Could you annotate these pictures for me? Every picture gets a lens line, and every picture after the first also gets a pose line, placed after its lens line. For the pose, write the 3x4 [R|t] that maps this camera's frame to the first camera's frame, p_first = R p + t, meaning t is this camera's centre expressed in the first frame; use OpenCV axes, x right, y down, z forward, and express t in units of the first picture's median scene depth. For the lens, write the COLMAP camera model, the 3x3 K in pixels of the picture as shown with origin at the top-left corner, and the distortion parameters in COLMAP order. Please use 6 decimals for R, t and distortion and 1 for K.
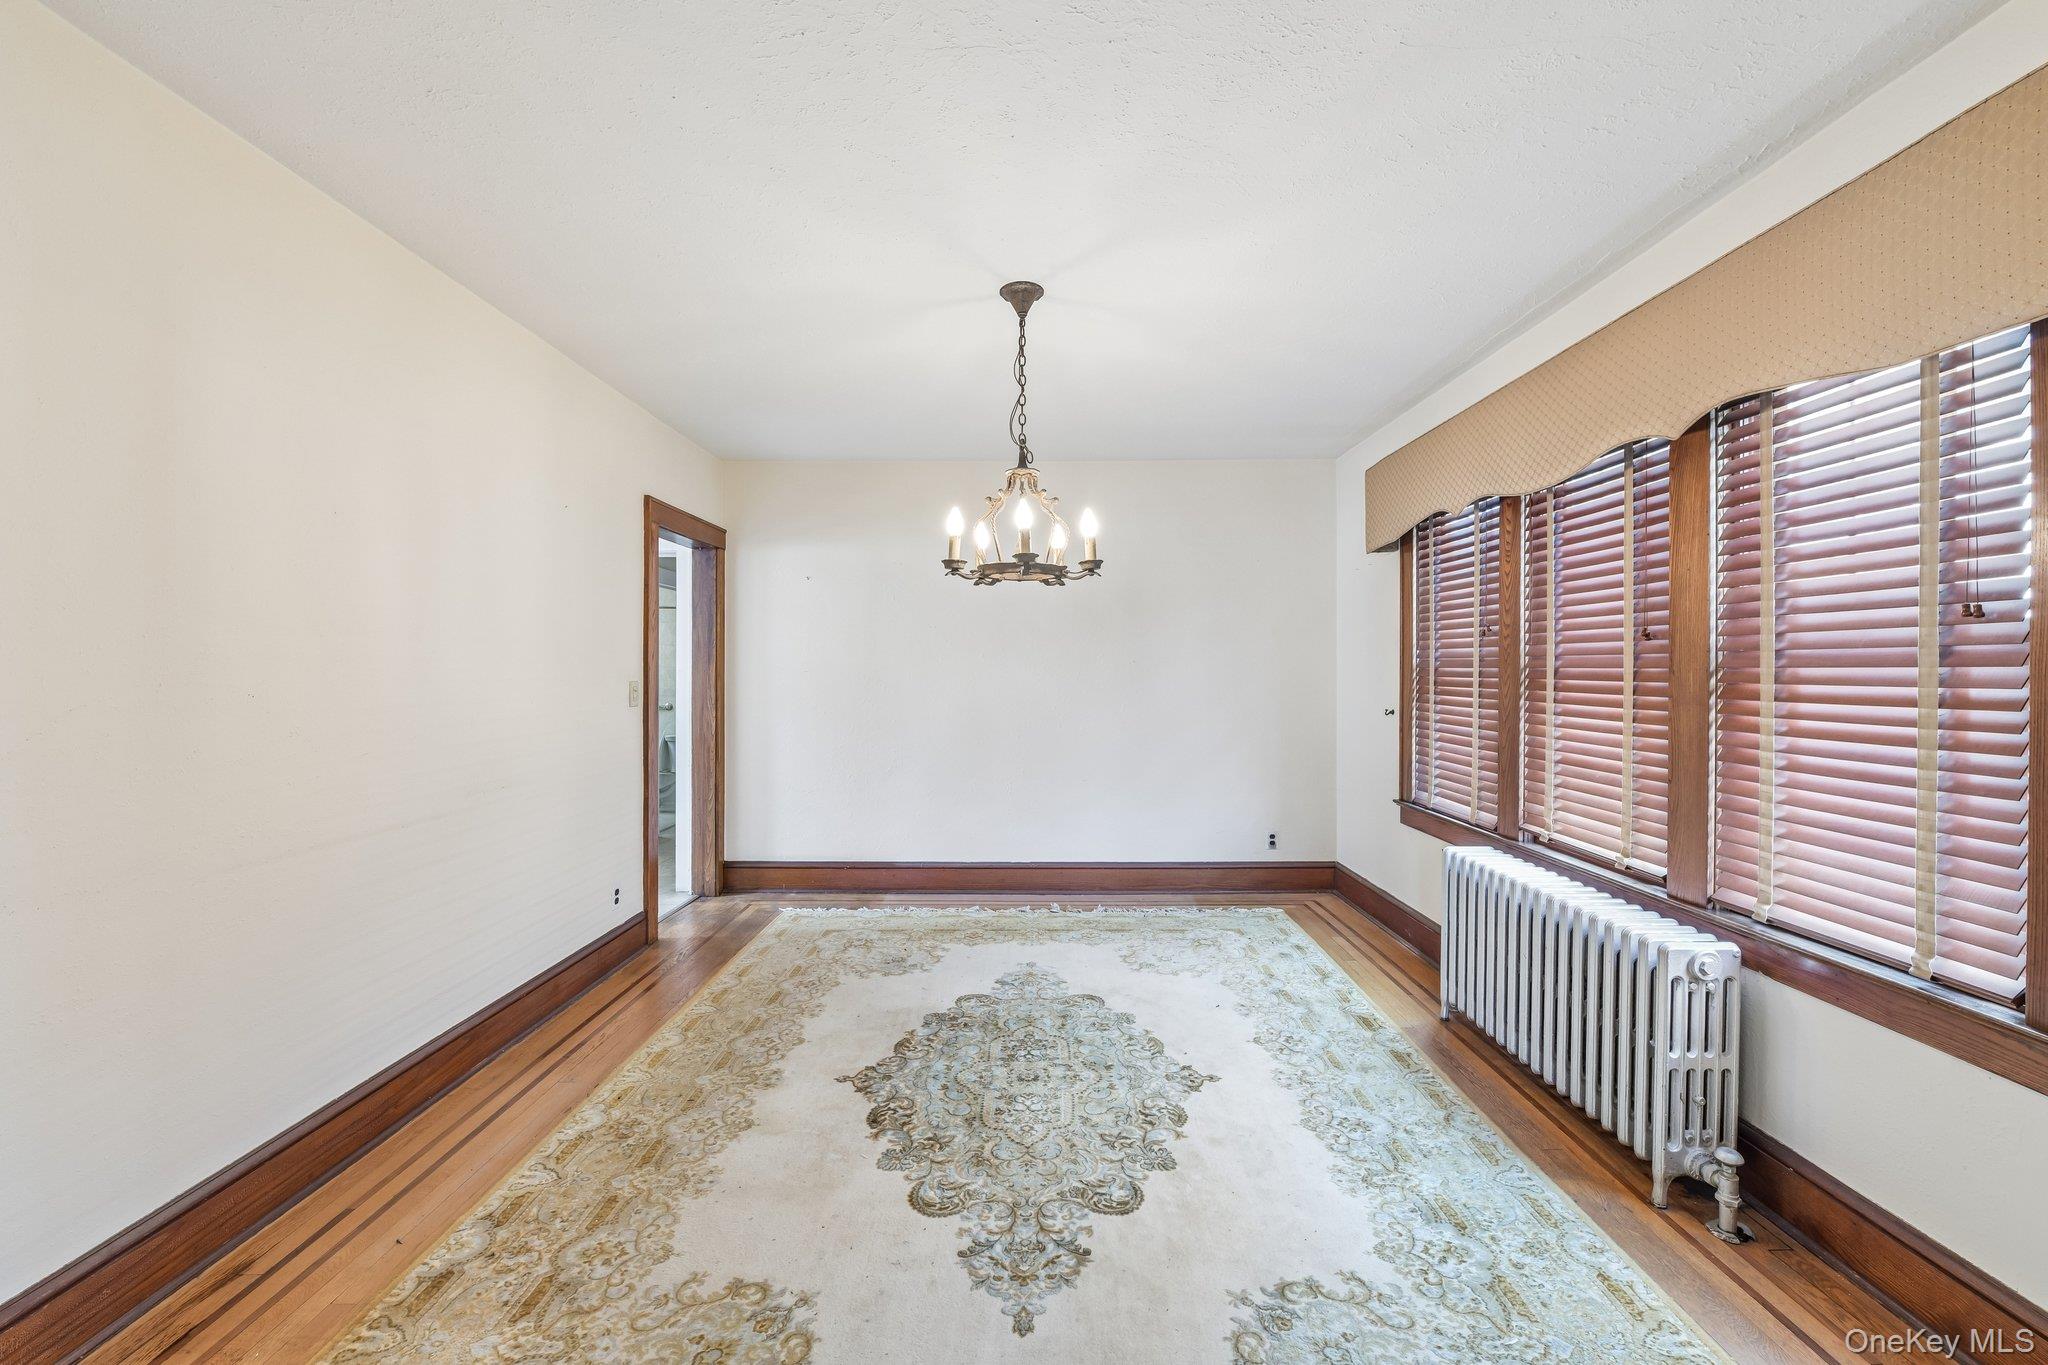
lens RADIAL K [[811.1, 0, 1031.2], [0, 811.1, 678.8], [0, 0, 1]] dist [-0.010895, -0.000378]
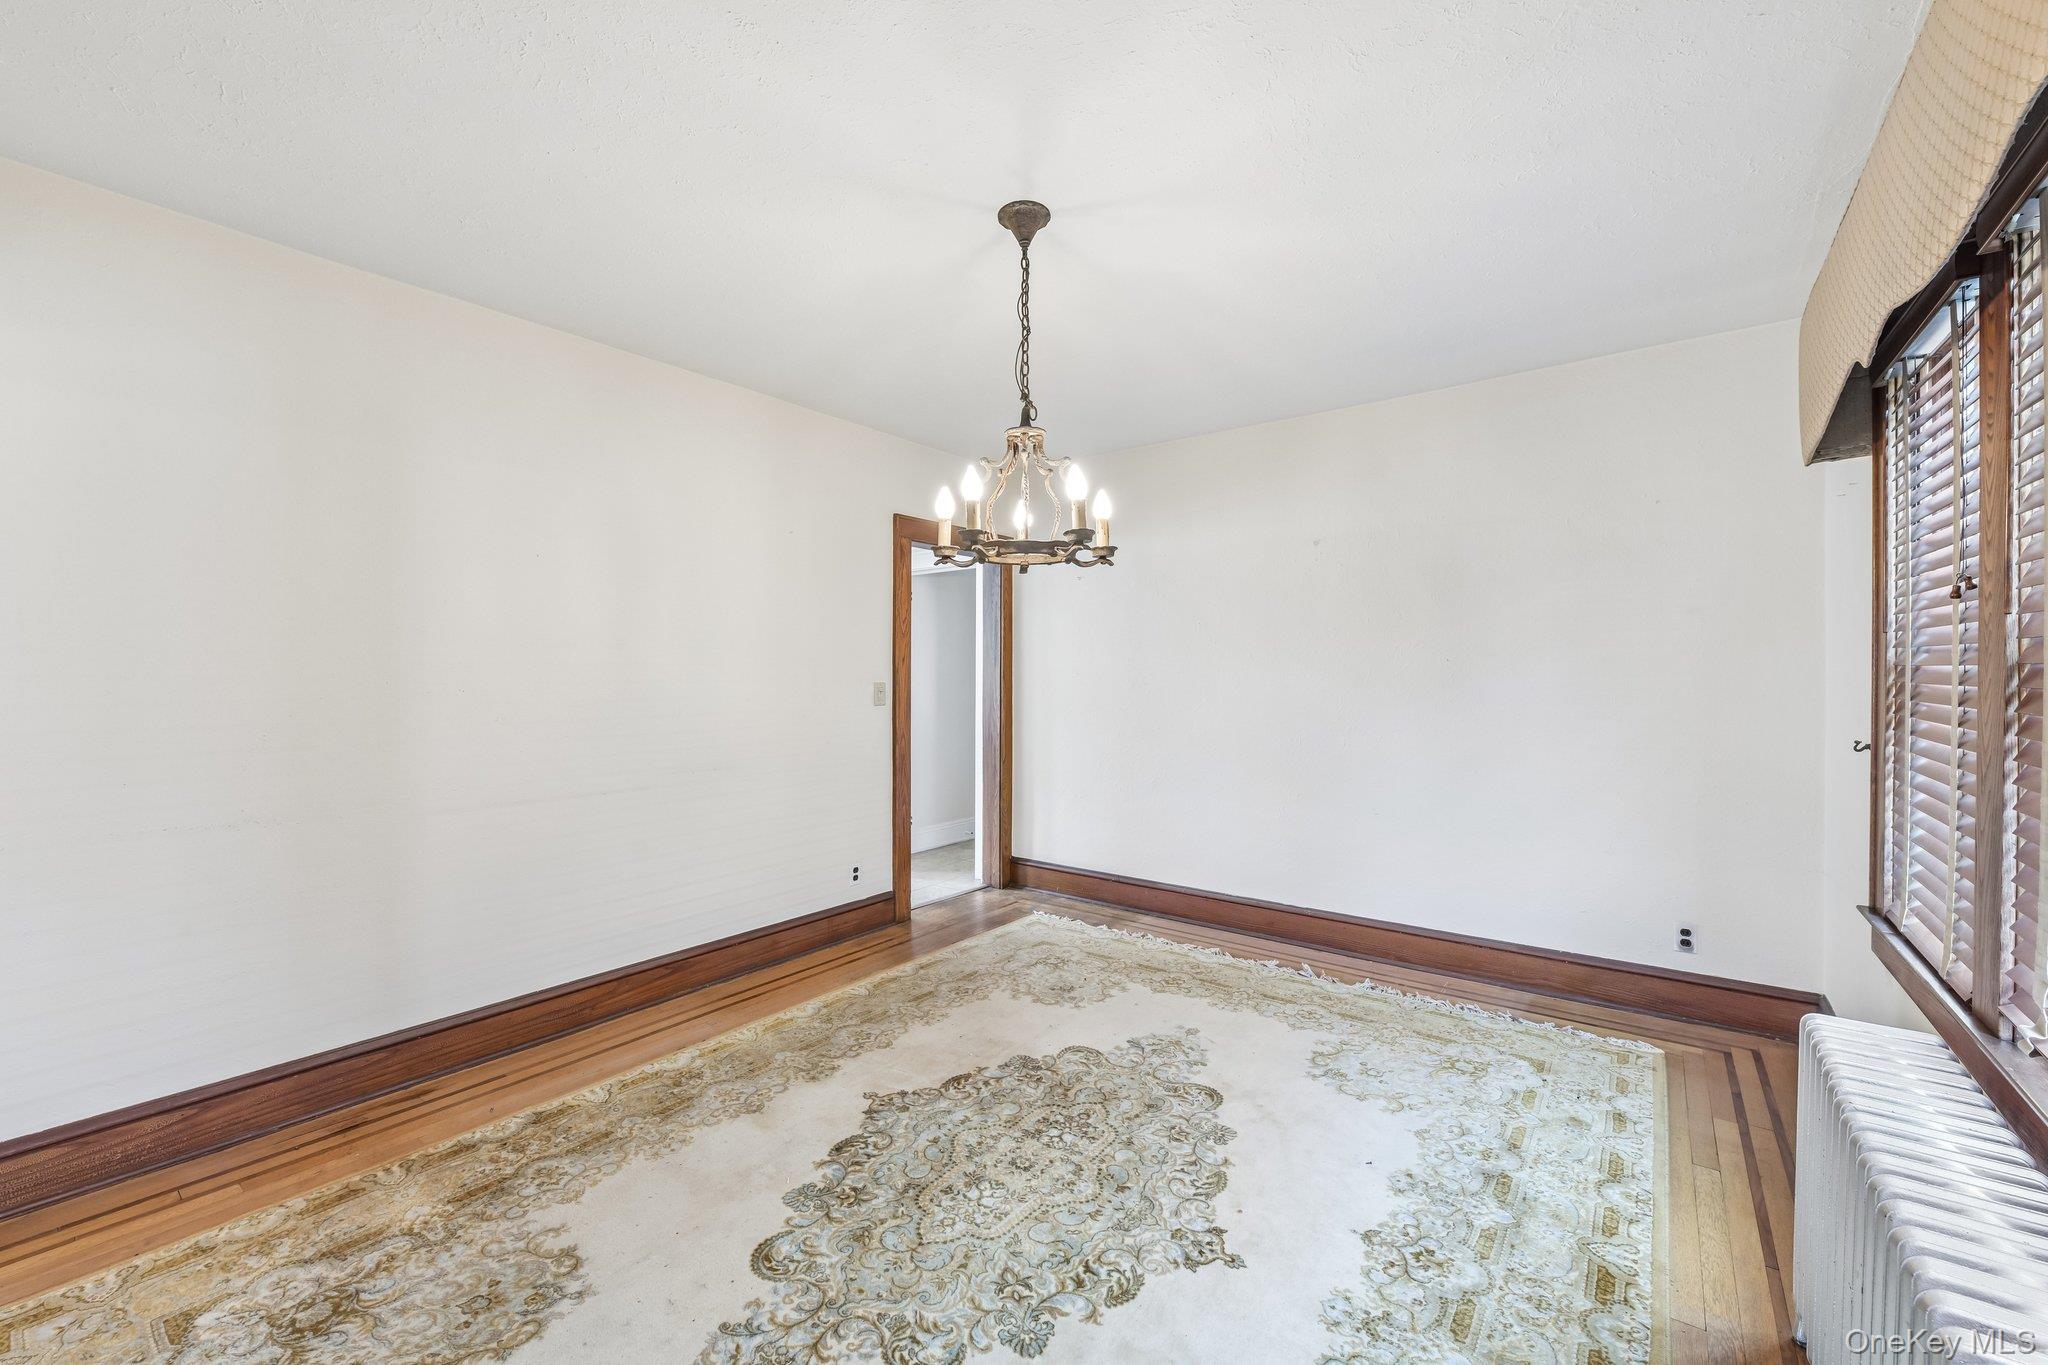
lens RADIAL K [[811.1, 0, 1031.2], [0, 811.1, 678.8], [0, 0, 1]] dist [-0.010895, -0.000378]
pose [[0.797469, 0.003456, -0.603350, 0.432701], [-0.005416, 0.999984, -0.001431, -0.001516], [0.603336, 0.004409, 0.797475, 0.298079]]
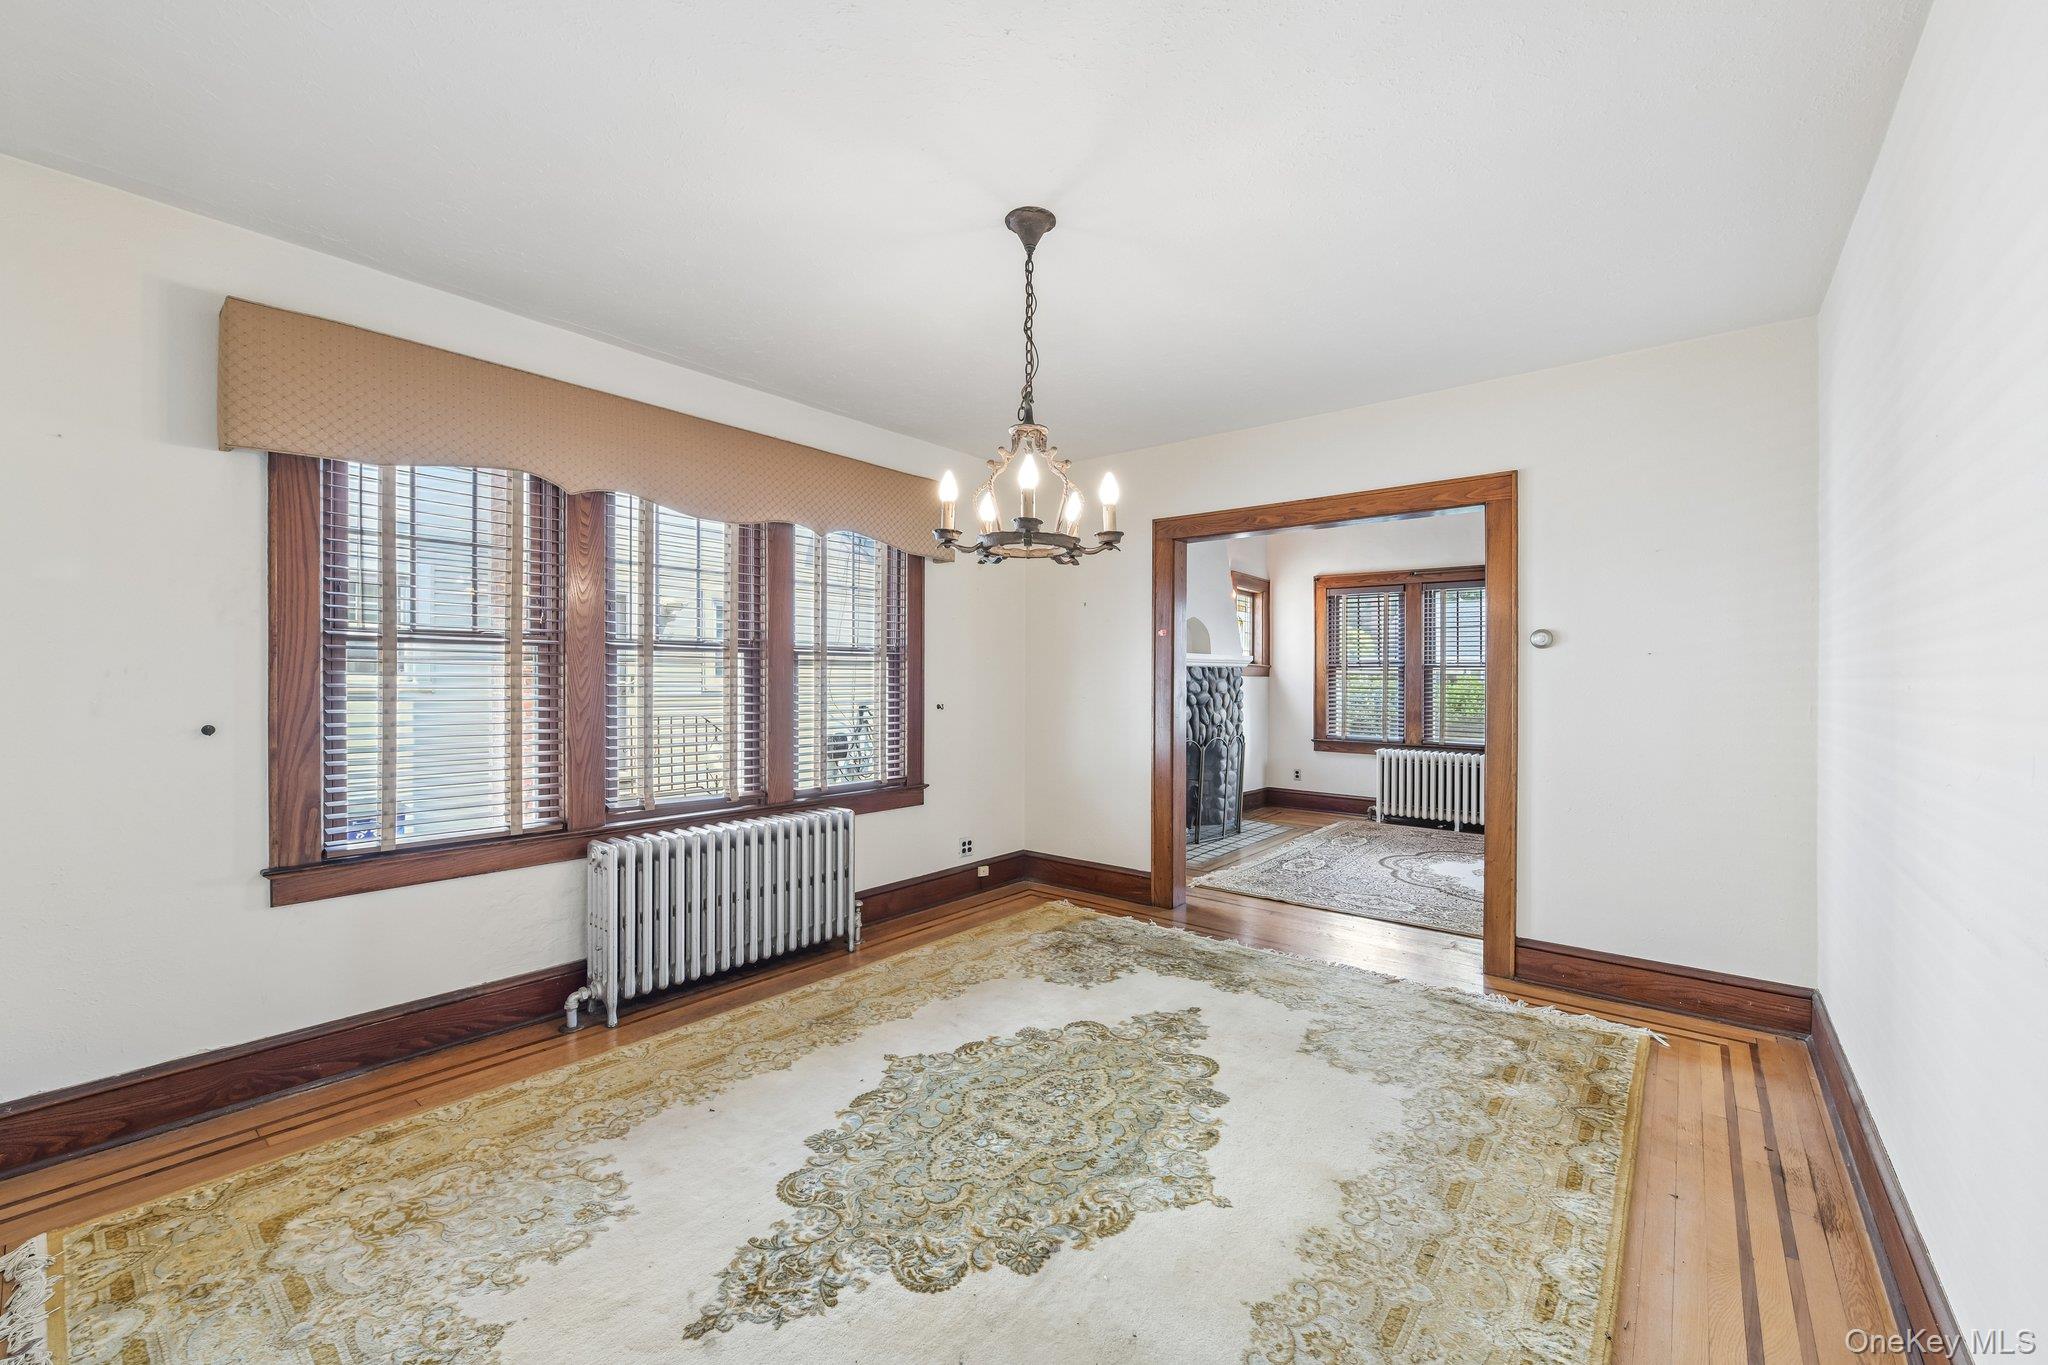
lens RADIAL K [[811.1, 0, 1031.2], [0, 811.1, 678.8], [0, 0, 1]] dist [-0.010895, -0.000378]
pose [[-0.780738, -0.005740, 0.624832, -0.484012], [0.000441, 0.999952, 0.009737, 0.001094], [-0.624858, 0.007878, -0.780699, 1.462970]]
